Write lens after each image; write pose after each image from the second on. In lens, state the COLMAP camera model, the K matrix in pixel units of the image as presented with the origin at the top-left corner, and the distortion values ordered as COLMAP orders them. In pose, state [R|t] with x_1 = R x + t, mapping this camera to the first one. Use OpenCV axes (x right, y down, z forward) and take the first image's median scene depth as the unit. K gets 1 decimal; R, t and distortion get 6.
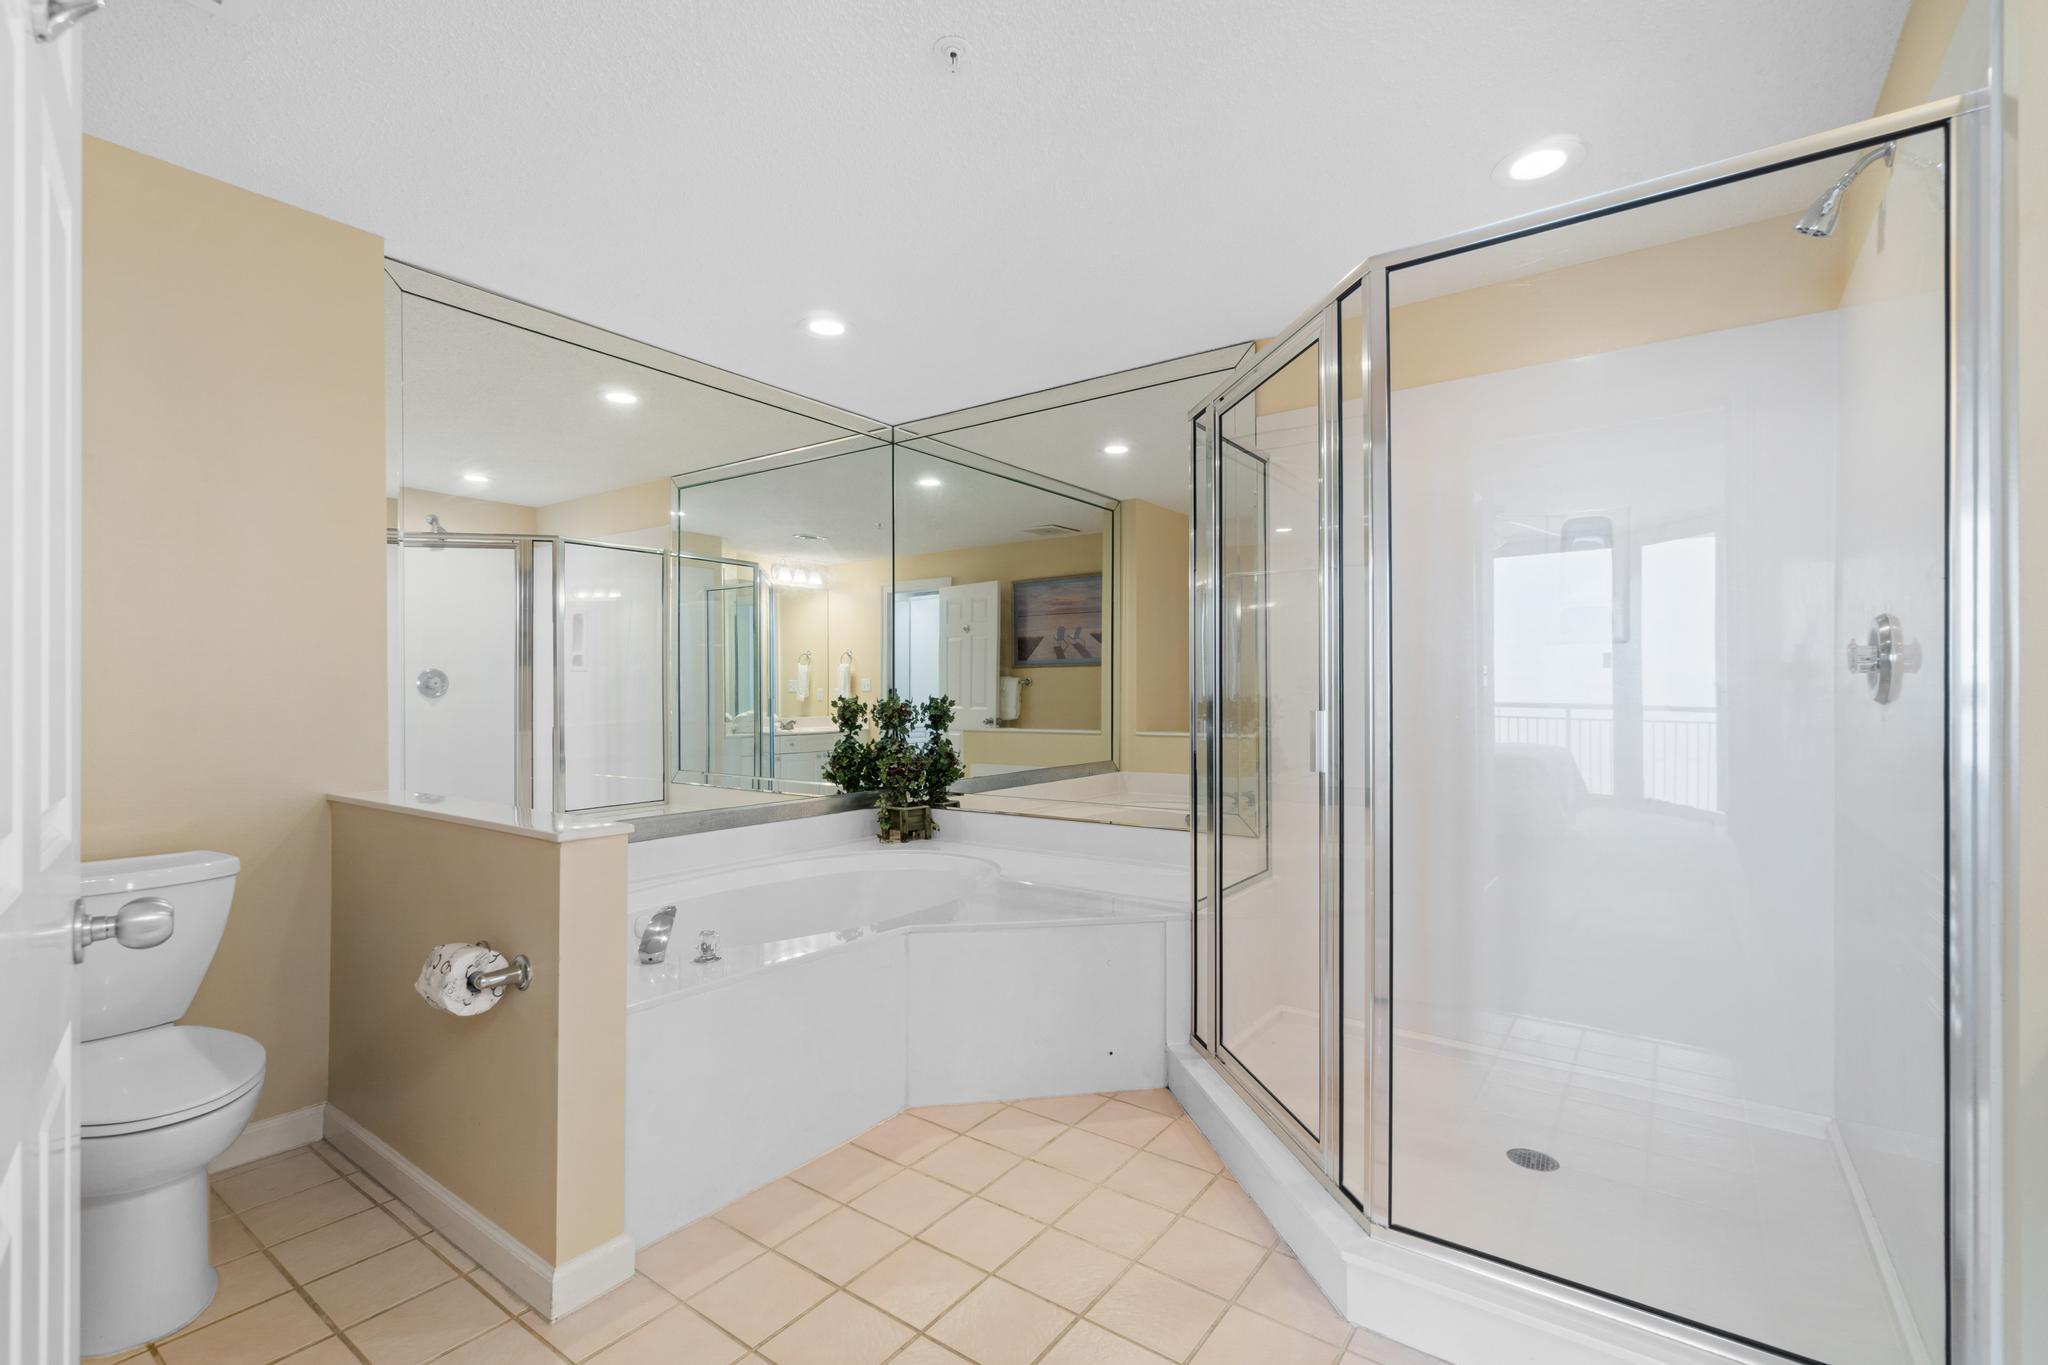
lens RADIAL K [[959.7, 0, 1020.9], [0, 959.7, 692.8], [0, 0, 1]] dist [-0.001463, -0.000154]
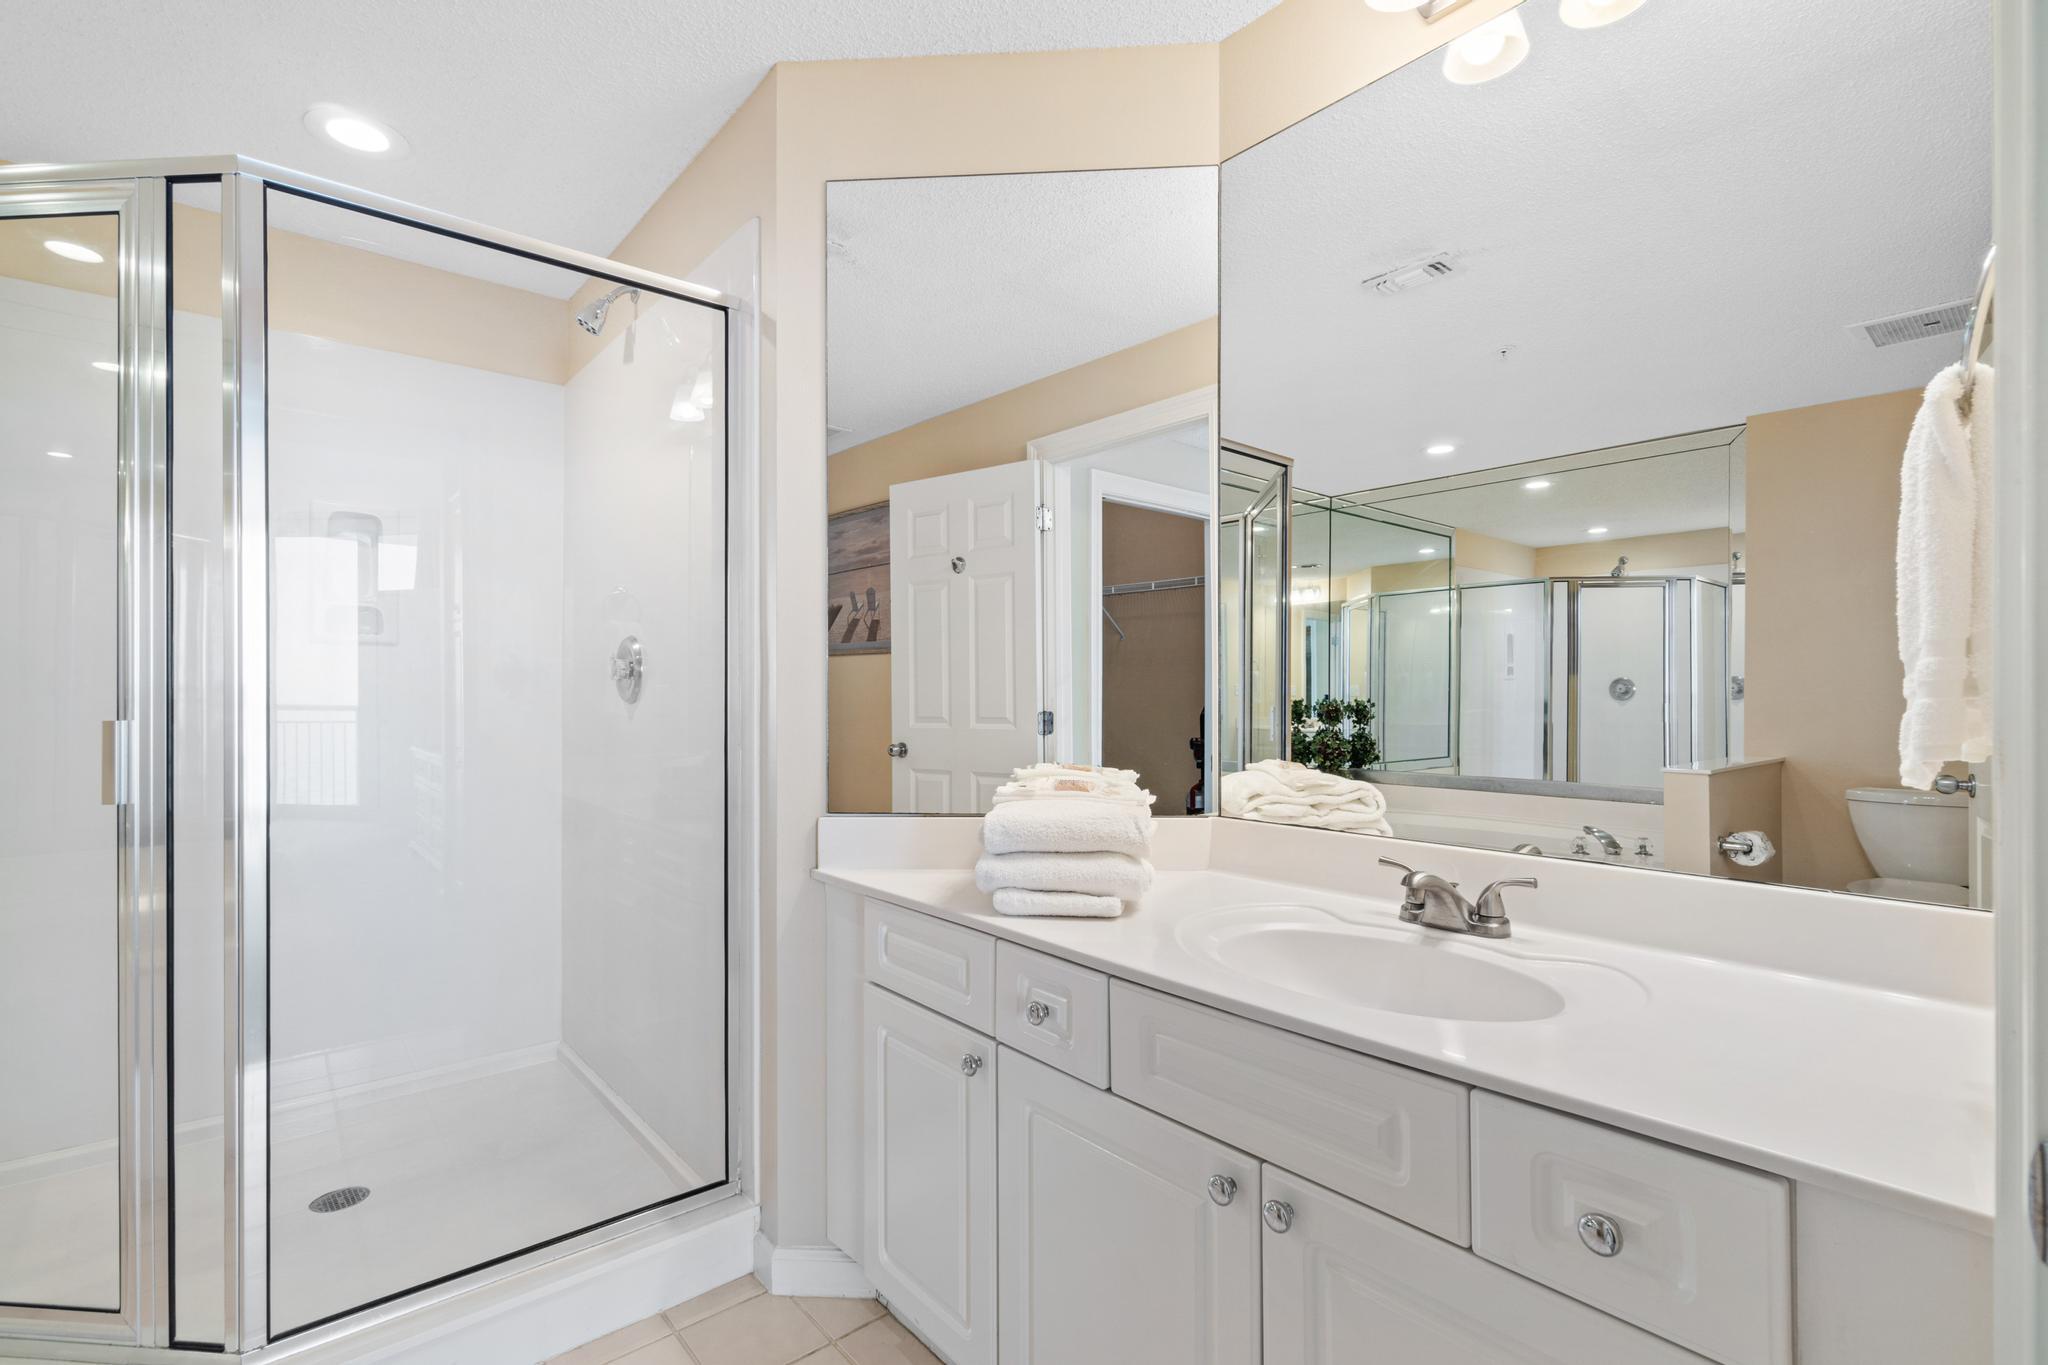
lens RADIAL K [[933.5, 0, 1018.8], [0, 933.5, 689.5], [0, 0, 1]] dist [-0.001647, -0.000116]
pose [[0.239489, 0.003389, 0.970893, -0.230498], [0.002223, 0.999989, -0.004039, -0.000660], [-0.970897, 0.003126, 0.239479, 0.170279]]
